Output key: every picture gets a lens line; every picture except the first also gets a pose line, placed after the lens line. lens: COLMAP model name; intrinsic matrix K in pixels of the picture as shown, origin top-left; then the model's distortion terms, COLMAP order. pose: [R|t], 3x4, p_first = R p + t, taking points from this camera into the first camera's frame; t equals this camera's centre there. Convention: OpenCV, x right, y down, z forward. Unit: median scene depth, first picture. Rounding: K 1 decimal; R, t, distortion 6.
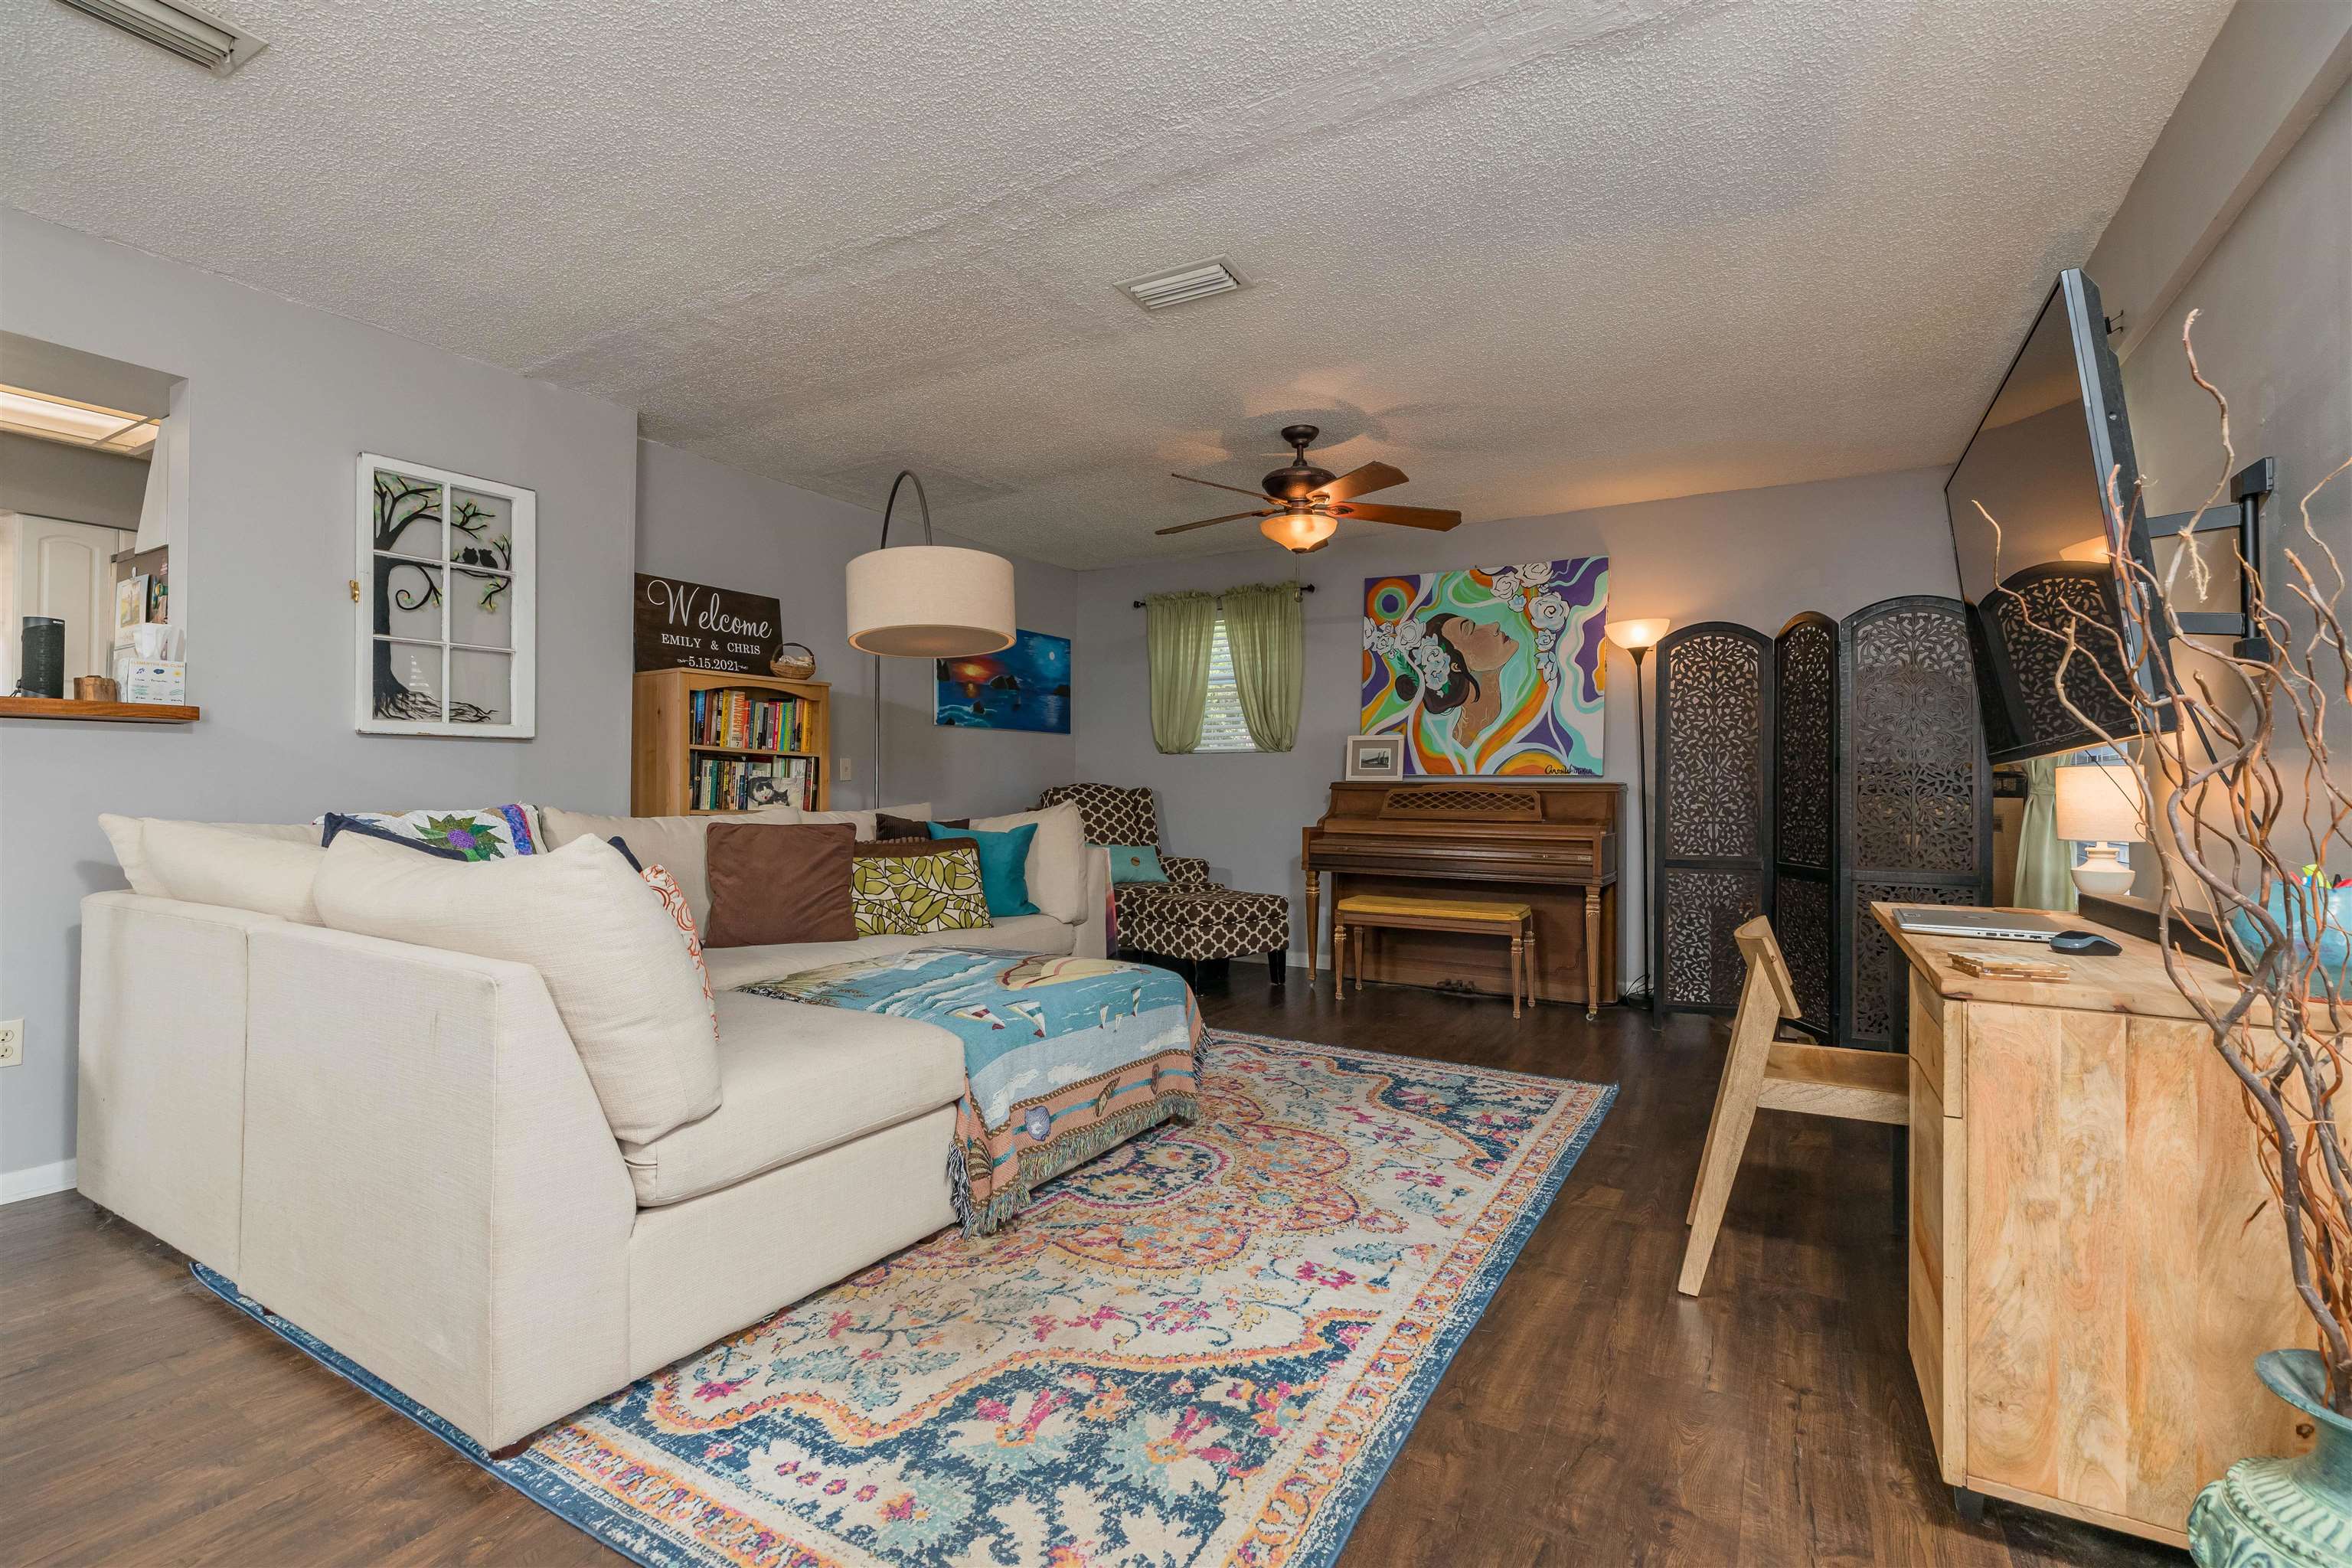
lens RADIAL K [[1026.0, 0, 1180.7], [0, 1026.0, 794.2], [0, 0, 1]] dist [0.002132, 0.000771]
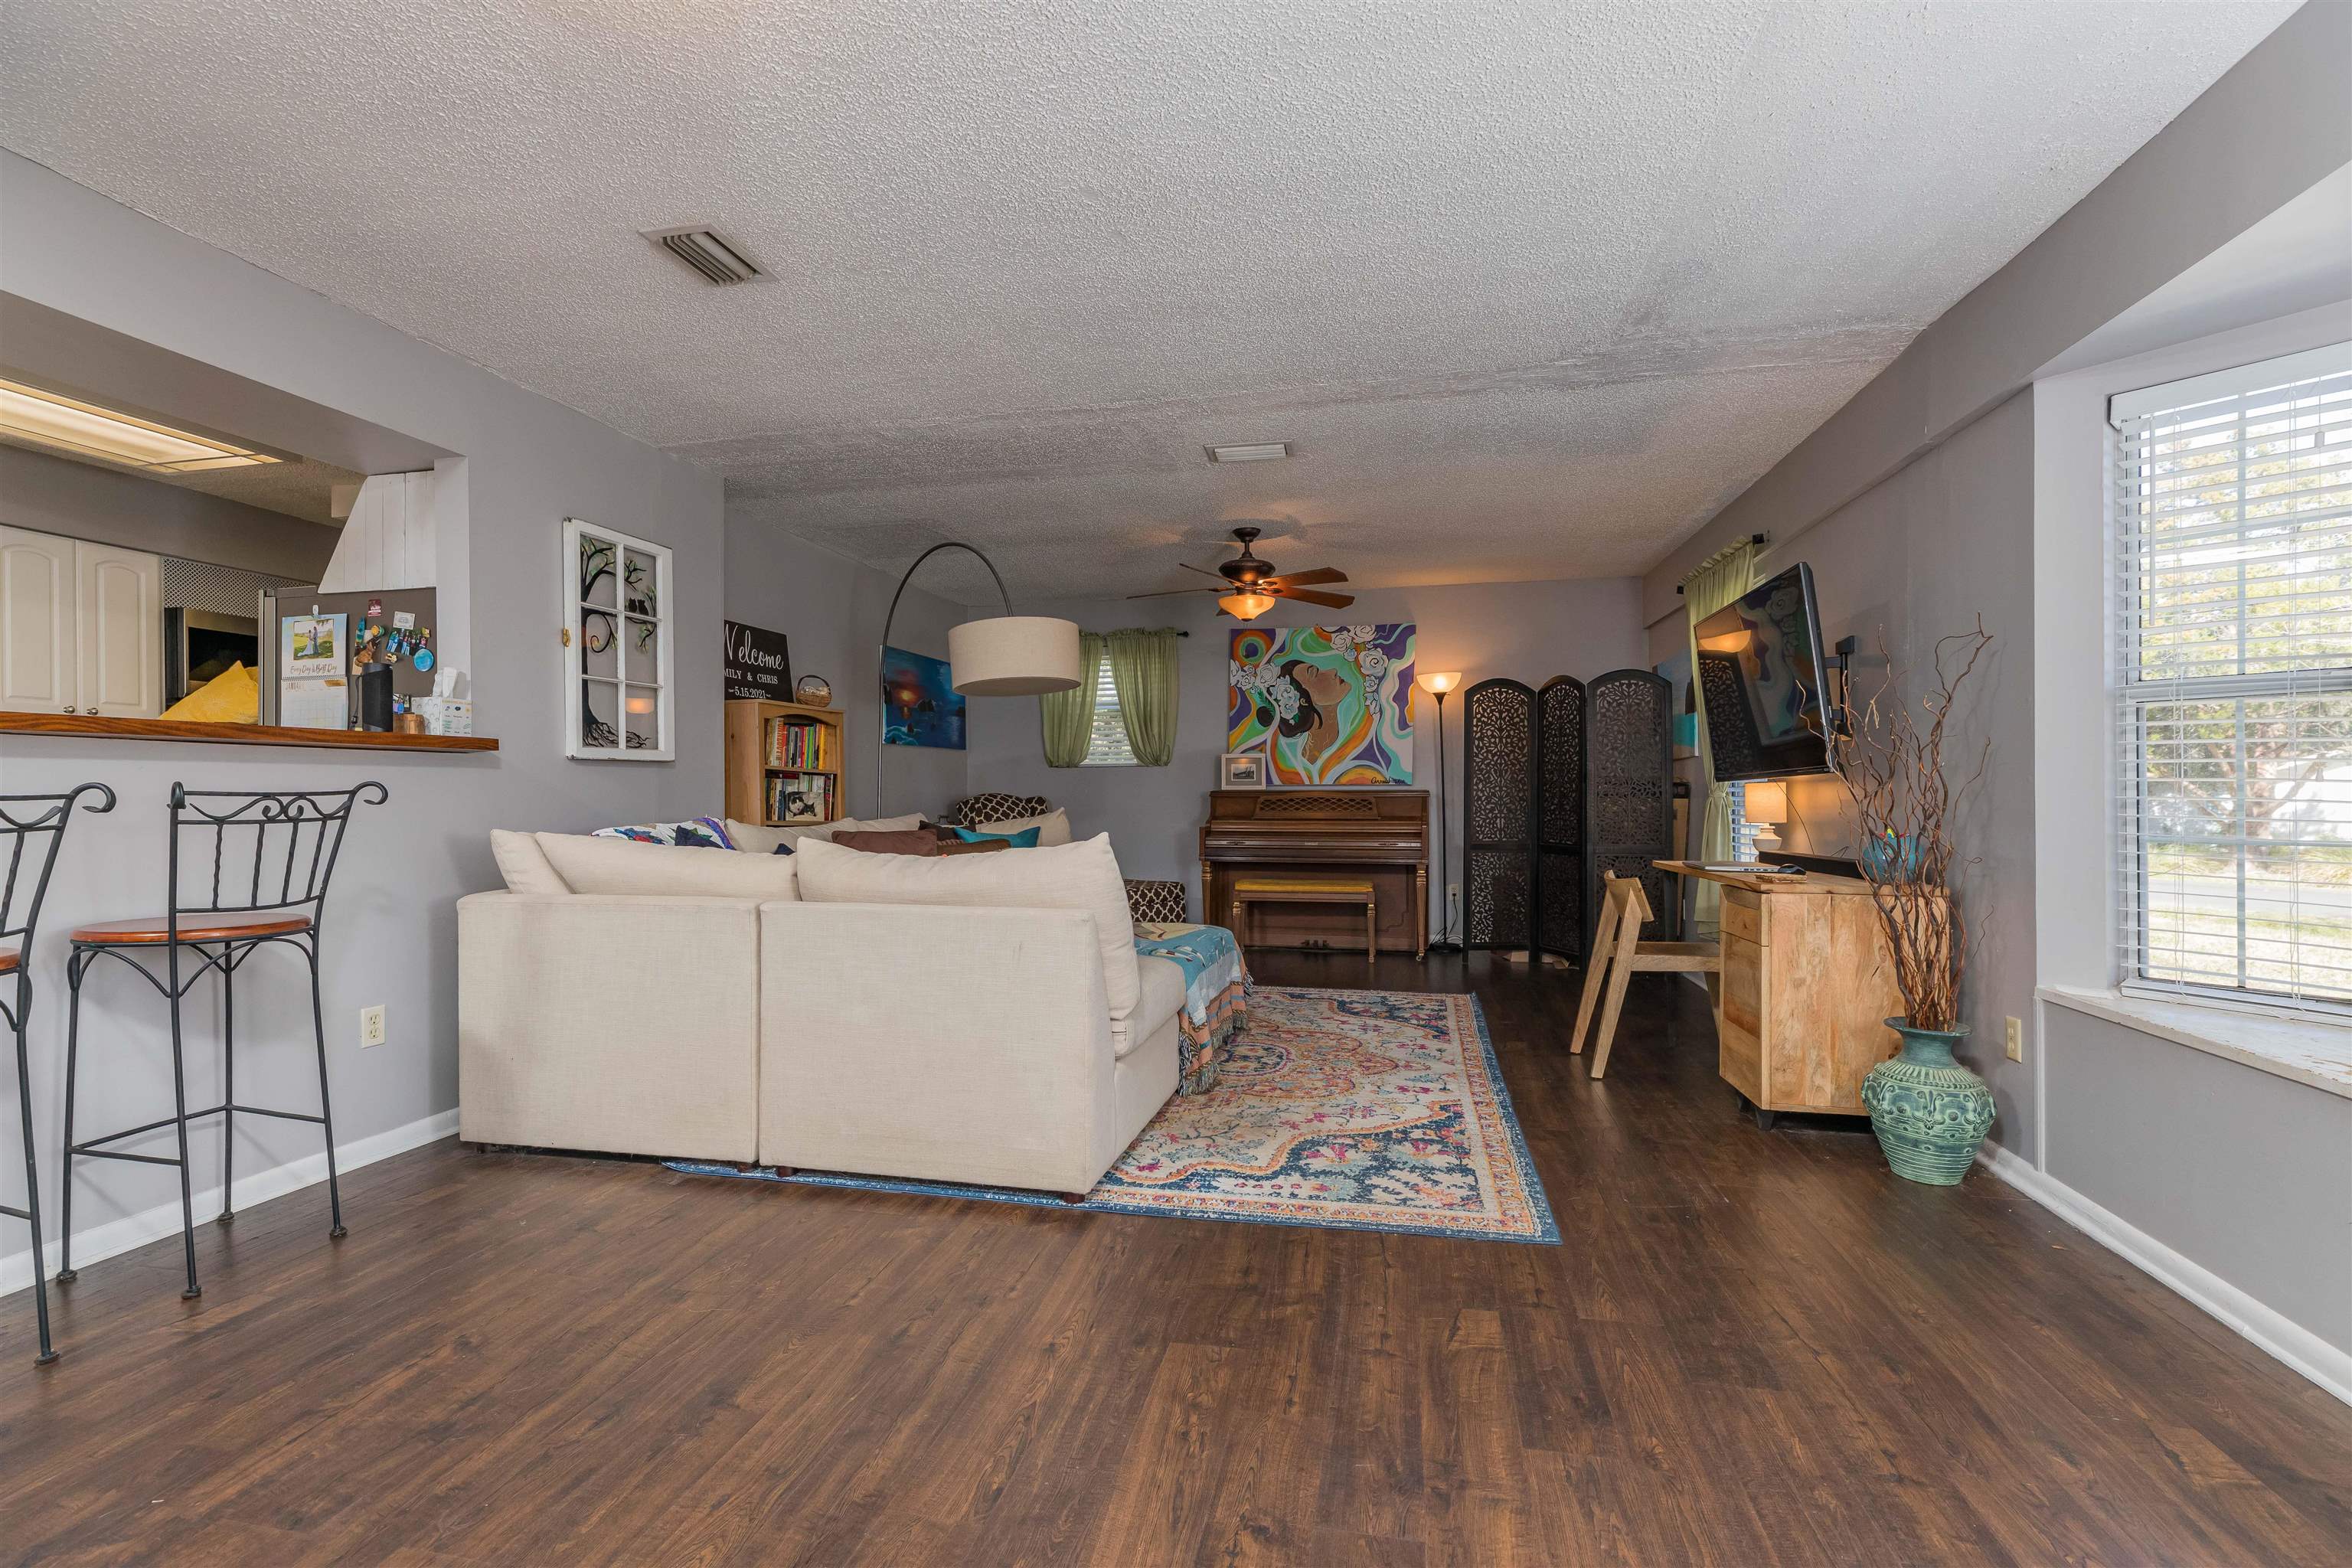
lens RADIAL K [[1017.9, 0, 1165.2], [0, 1017.9, 816.3], [0, 0, 1]] dist [-0.001023, 0.011800]
pose [[0.953416, -0.015745, 0.301247, -0.478310], [0.010411, 0.999759, 0.019304, -0.008986], [-0.301478, -0.015268, 0.953351, -0.294481]]
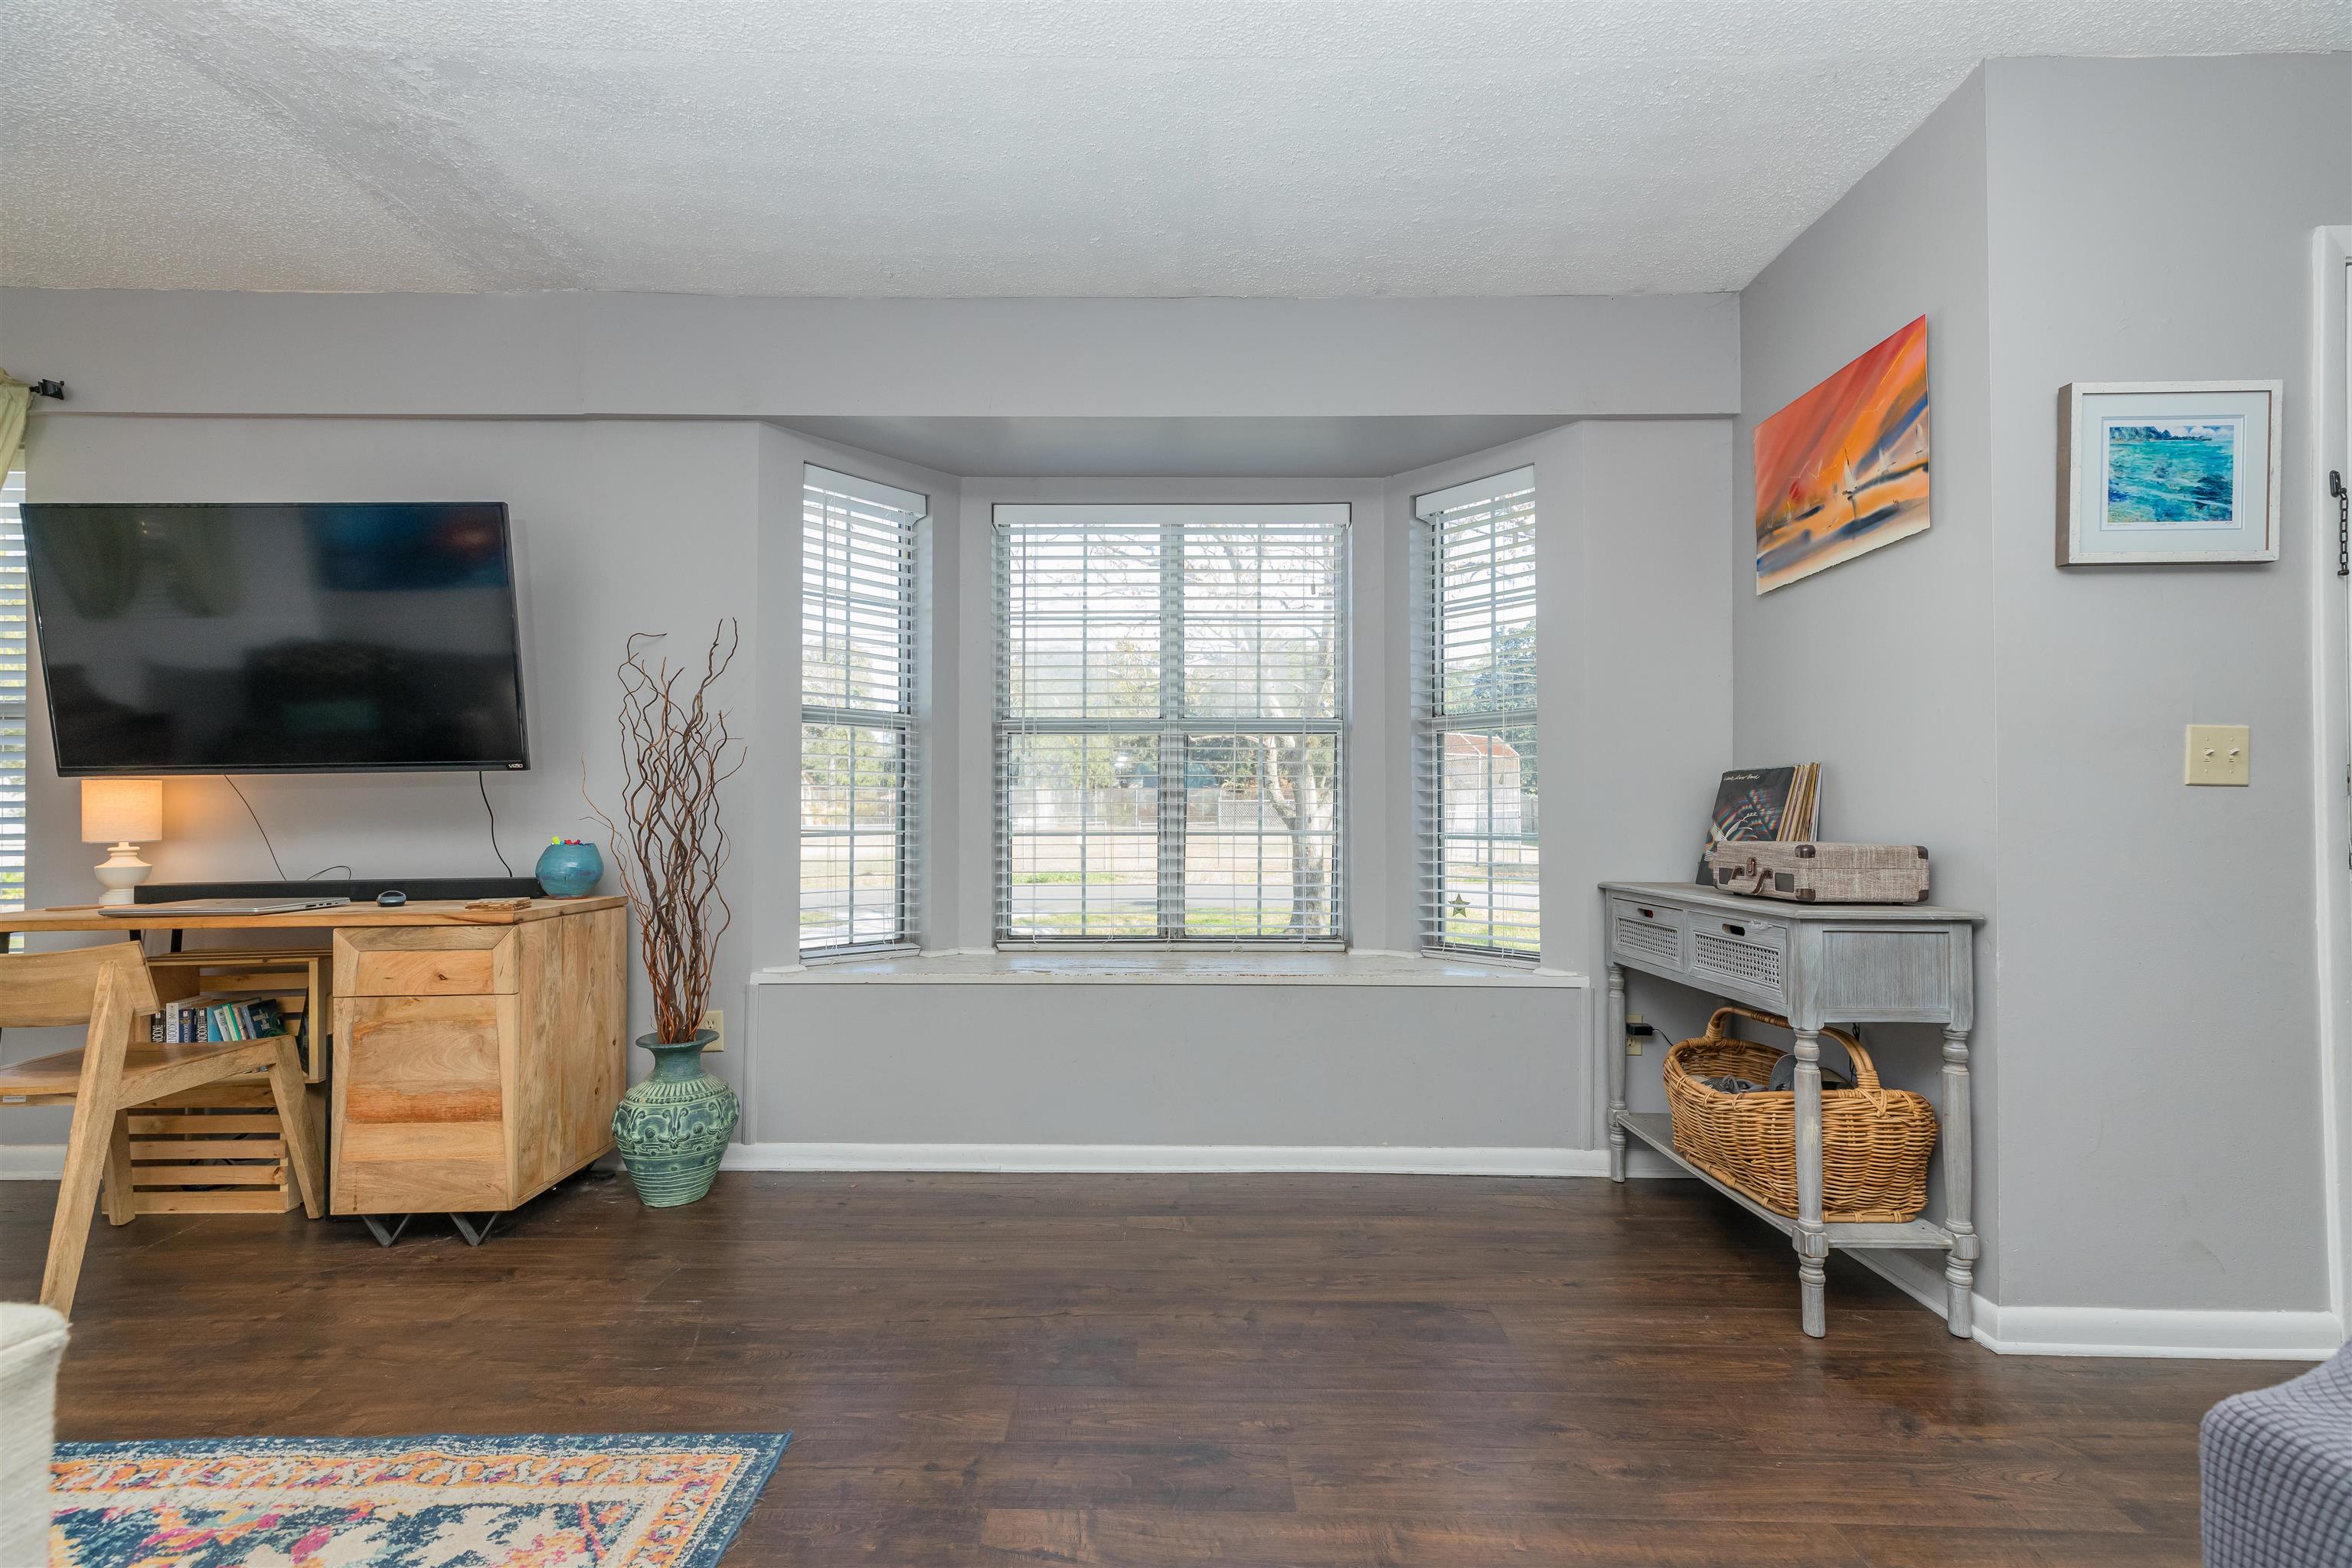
lens RADIAL K [[1017.9, 0, 1165.2], [0, 1017.9, 816.3], [0, 0, 1]] dist [-0.001023, 0.011800]
pose [[-0.501643, -0.004194, 0.865065, -0.521035], [-0.004362, 0.999988, 0.002319, 0.005595], [-0.865064, -0.002610, -0.501655, 0.383892]]
